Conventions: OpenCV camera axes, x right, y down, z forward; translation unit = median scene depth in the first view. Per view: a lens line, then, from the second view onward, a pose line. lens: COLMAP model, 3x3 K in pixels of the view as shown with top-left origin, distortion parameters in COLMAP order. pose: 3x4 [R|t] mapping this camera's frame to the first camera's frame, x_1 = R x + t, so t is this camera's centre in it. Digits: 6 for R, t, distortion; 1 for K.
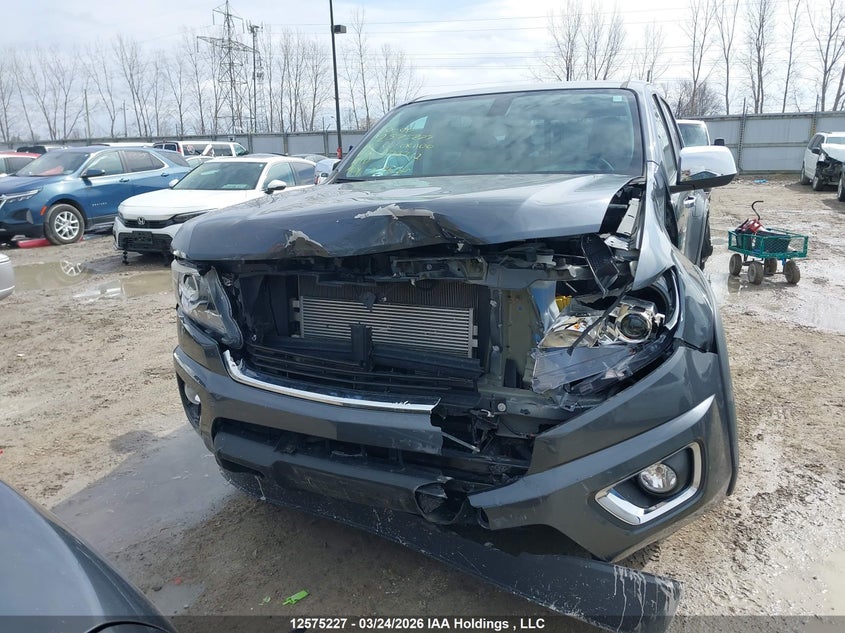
lens RADIAL K [[639.6, 0, 422.5], [0, 639.6, 316.5], [0, 0, 1]] dist [0.054343, -0.093073]
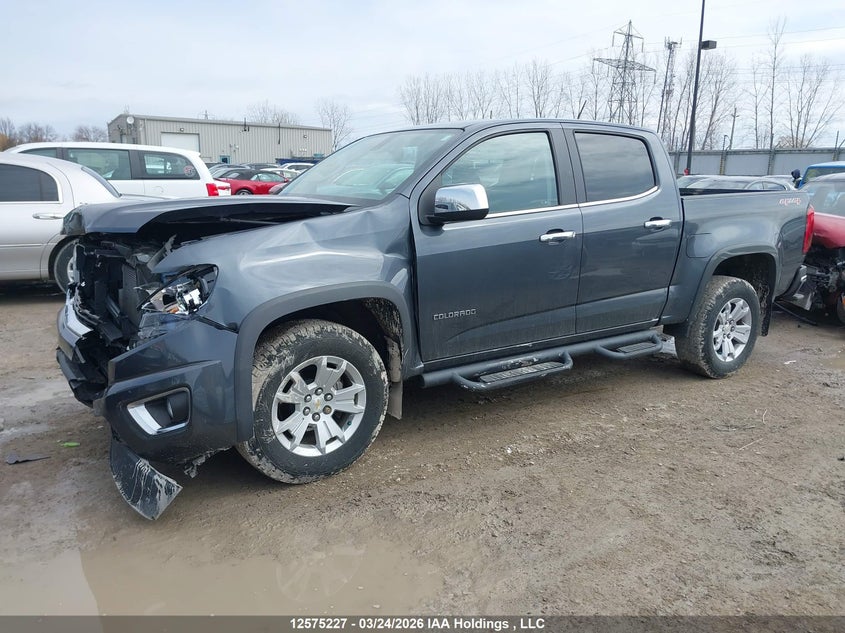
lens RADIAL K [[633.5, 0, 422.5], [0, 633.5, 316.5], [0, 0, 1]] dist [0.021783, 0.001683]
pose [[0.844420, 0.152245, -0.513591, 1.452763], [-0.163961, 0.986204, 0.022765, -0.070842], [0.509972, 0.064986, 0.857733, 0.052332]]
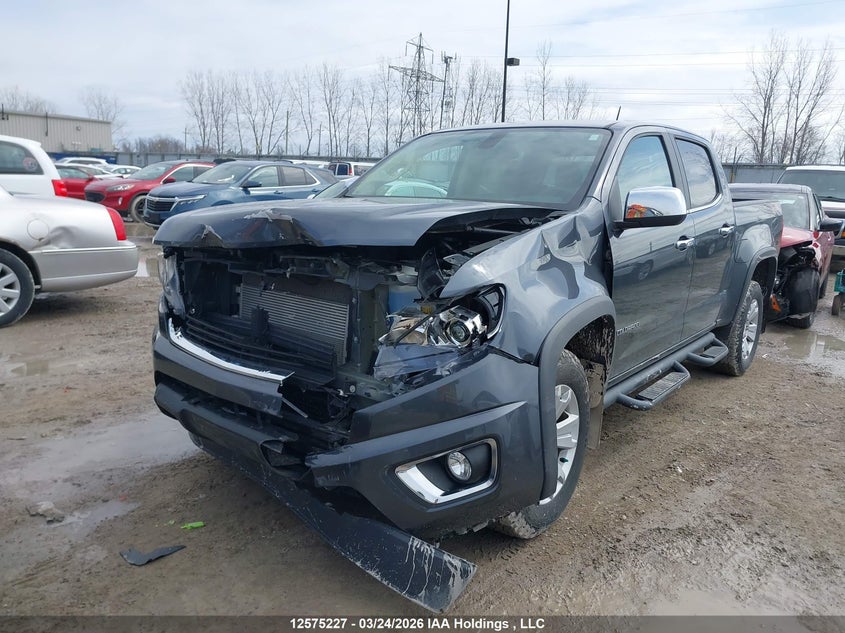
lens RADIAL K [[639.6, 0, 422.5], [0, 639.6, 316.5], [0, 0, 1]] dist [0.054343, -0.093073]
pose [[0.964912, 0.111137, -0.237895, 0.512423], [-0.121050, 0.992267, -0.027428, 0.026175], [0.233007, 0.055262, 0.970904, -0.117230]]
